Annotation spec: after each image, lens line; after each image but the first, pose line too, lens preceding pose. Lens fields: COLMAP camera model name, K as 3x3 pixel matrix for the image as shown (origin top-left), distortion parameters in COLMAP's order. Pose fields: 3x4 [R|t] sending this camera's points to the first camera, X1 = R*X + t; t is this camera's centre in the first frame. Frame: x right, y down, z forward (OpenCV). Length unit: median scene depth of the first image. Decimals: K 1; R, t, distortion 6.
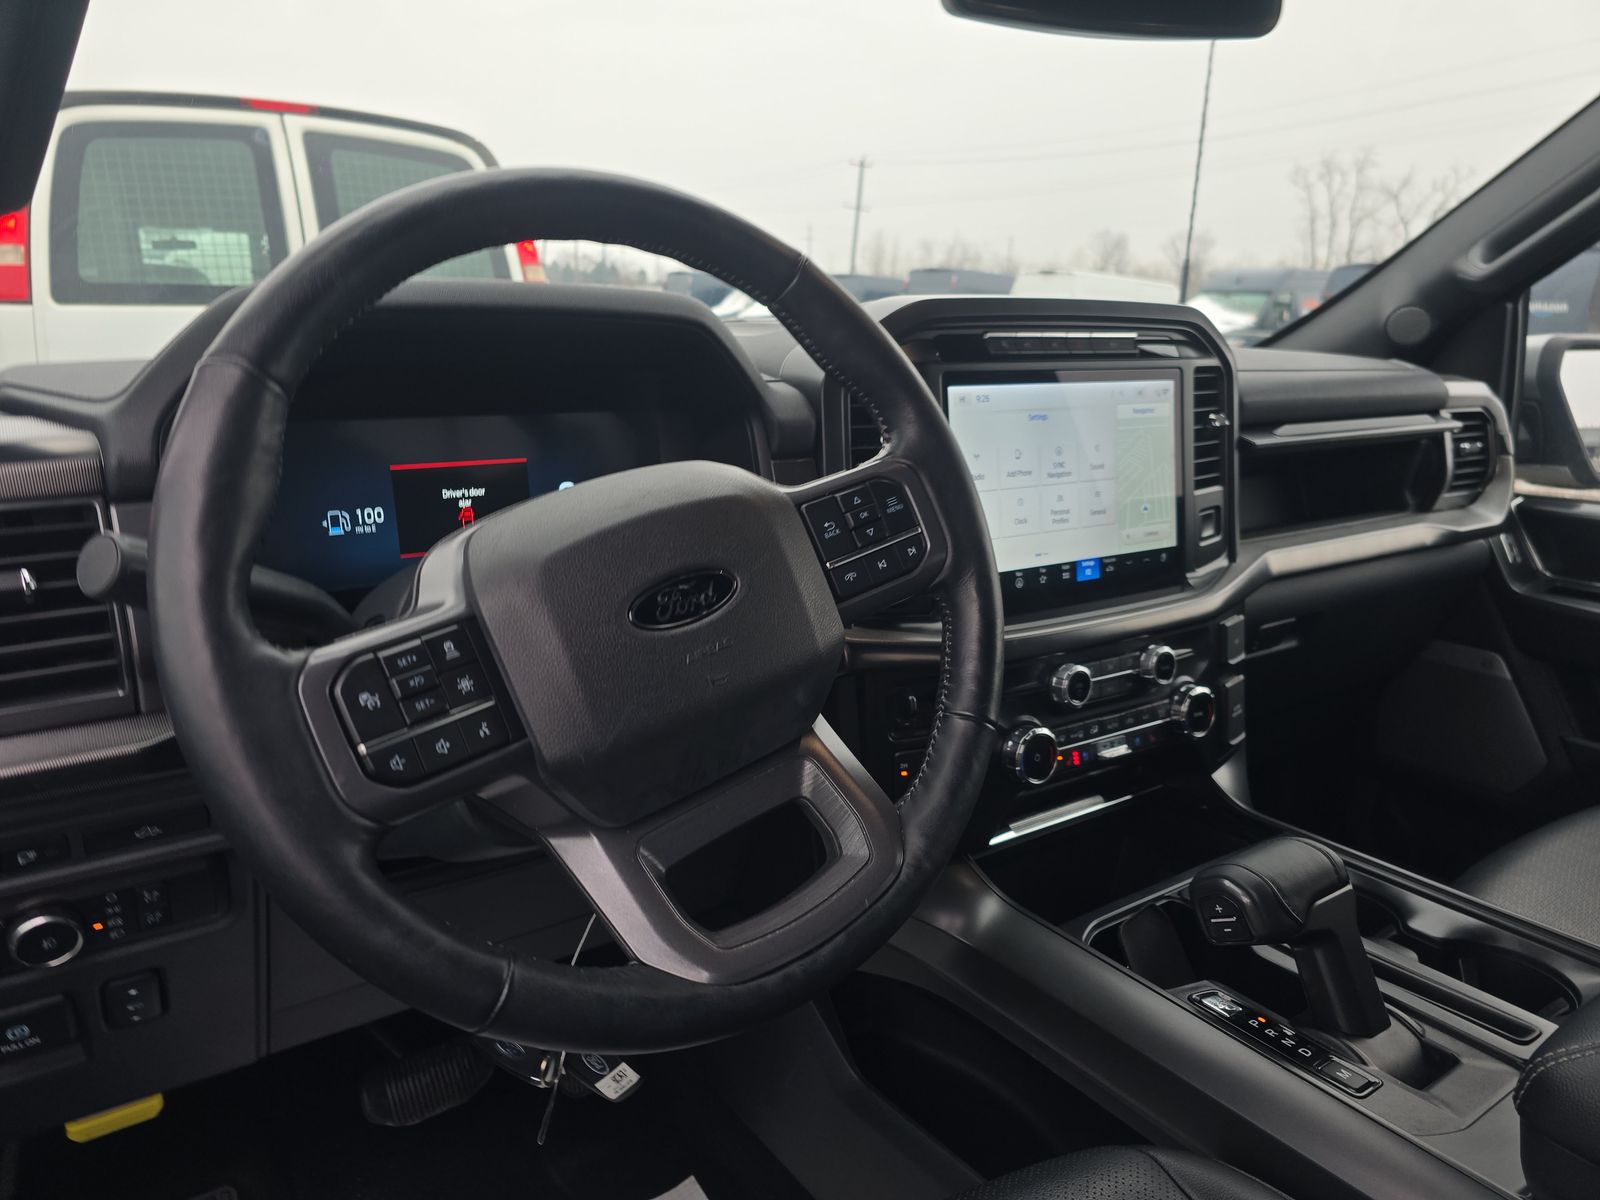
lens RADIAL K [[1082.5, 0, 790.0], [0, 1082.5, 597.3], [0, 0, 1]] dist [0.043101, -0.036250]
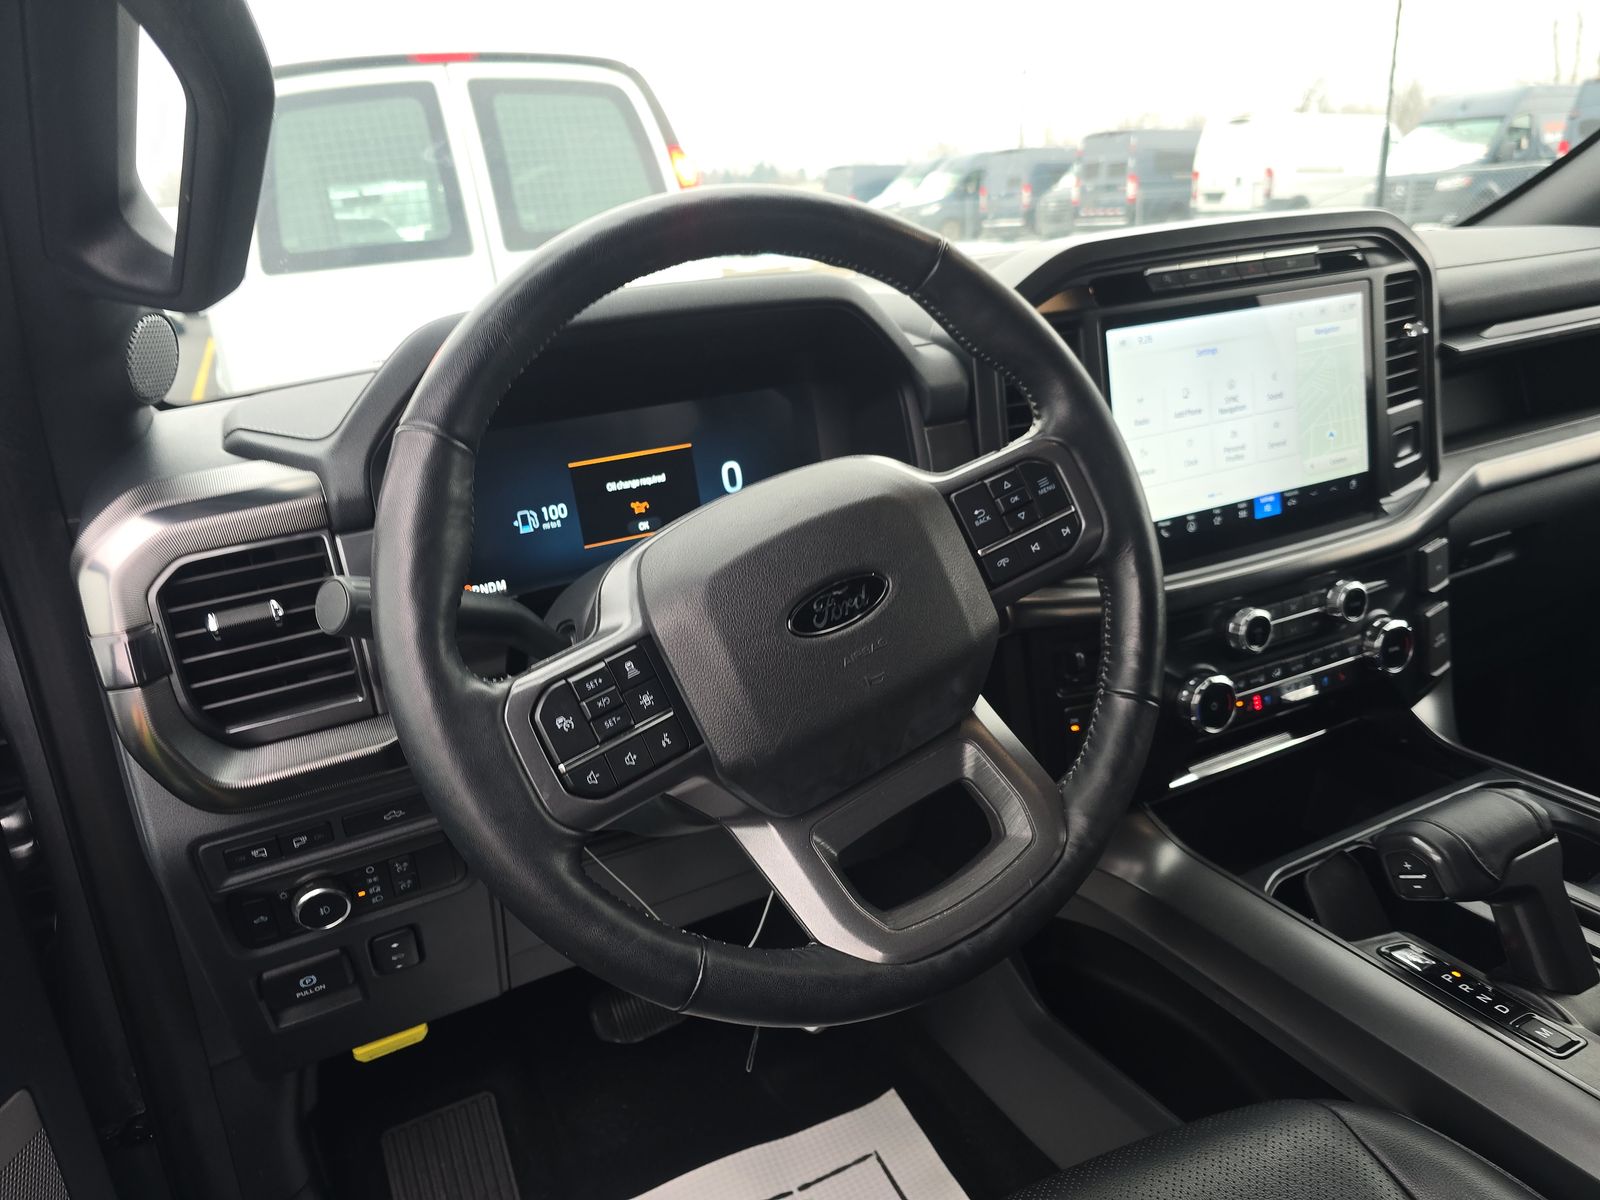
lens RADIAL K [[1082.5, 0, 793.4], [0, 1082.5, 603.1], [0, 0, 1]] dist [0.043101, -0.036250]
pose [[0.985044, -0.048341, -0.165381, 0.022397], [0.063505, 0.994124, 0.087665, -0.066946], [0.160171, -0.096857, 0.982326, -0.029418]]
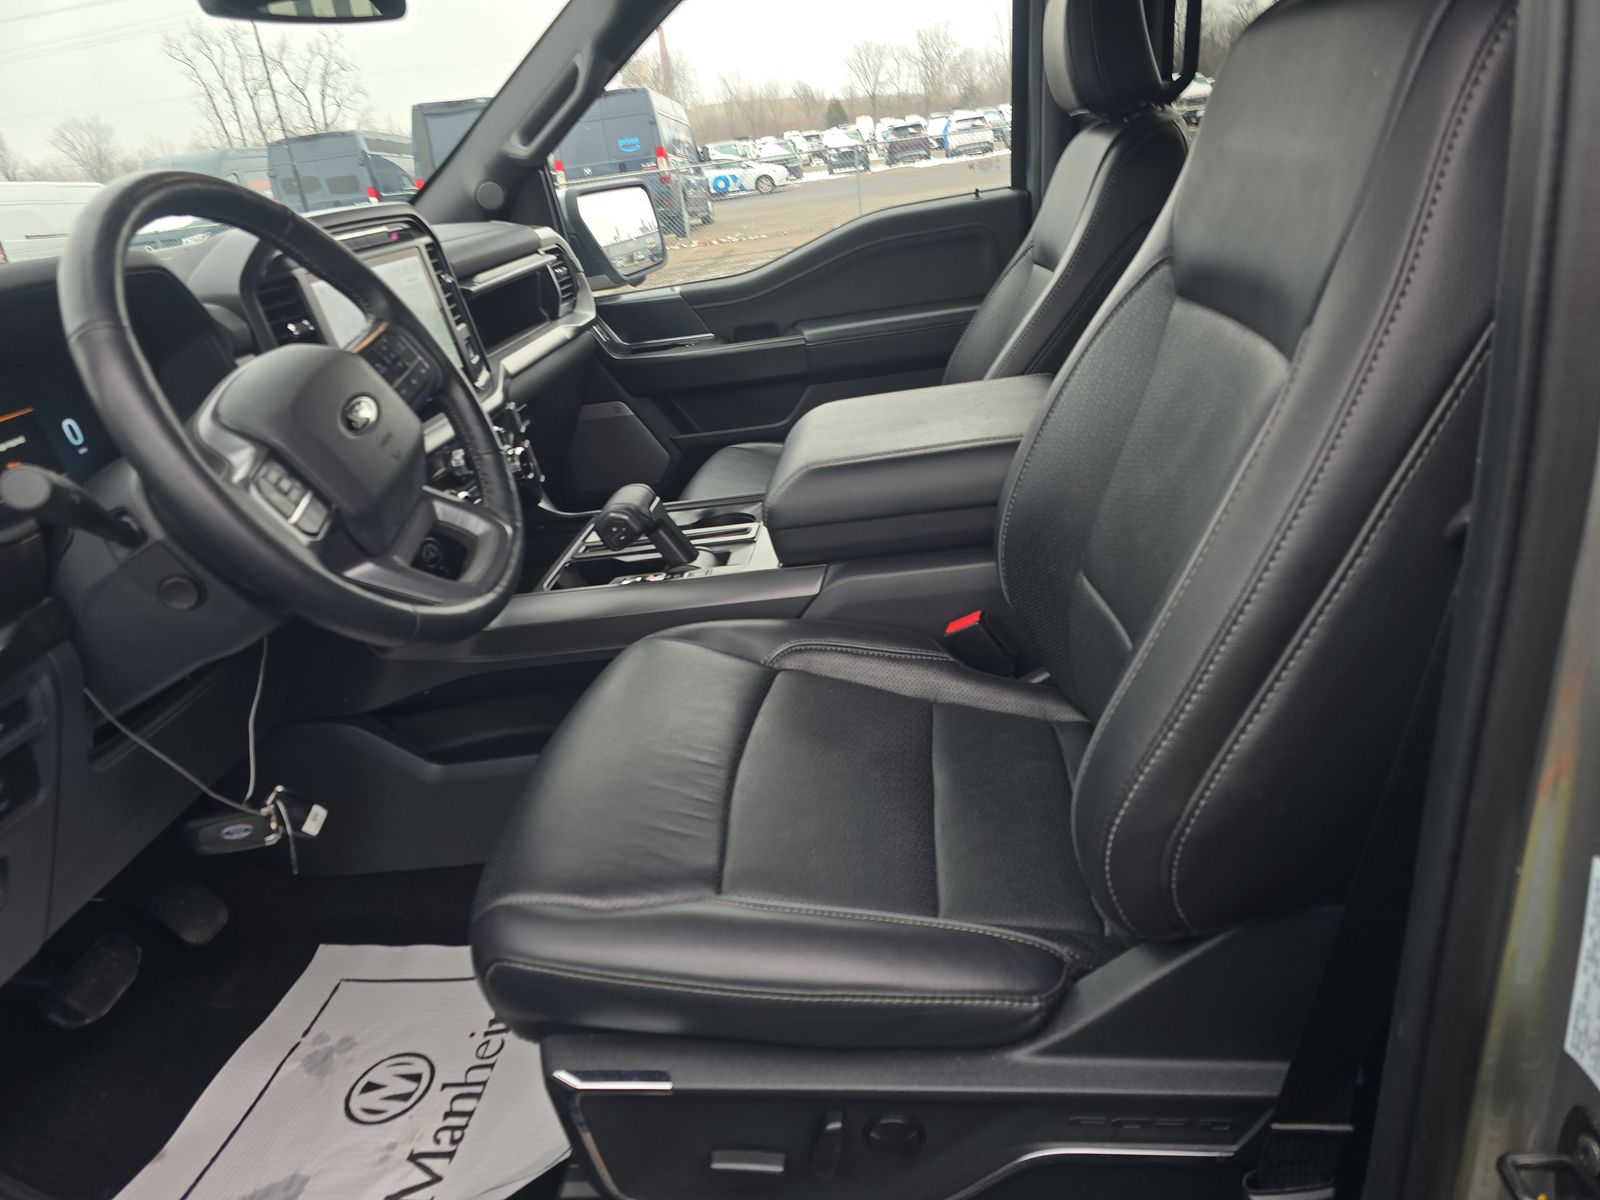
lens RADIAL K [[1082.5, 0, 790.5], [0, 1082.5, 605.0], [0, 0, 1]] dist [0.043101, -0.036250]
pose [[0.639111, -0.393008, 0.661121, -0.658212], [0.321744, 0.917377, 0.234308, 0.065795], [-0.698582, 0.062963, 0.712754, -0.494244]]
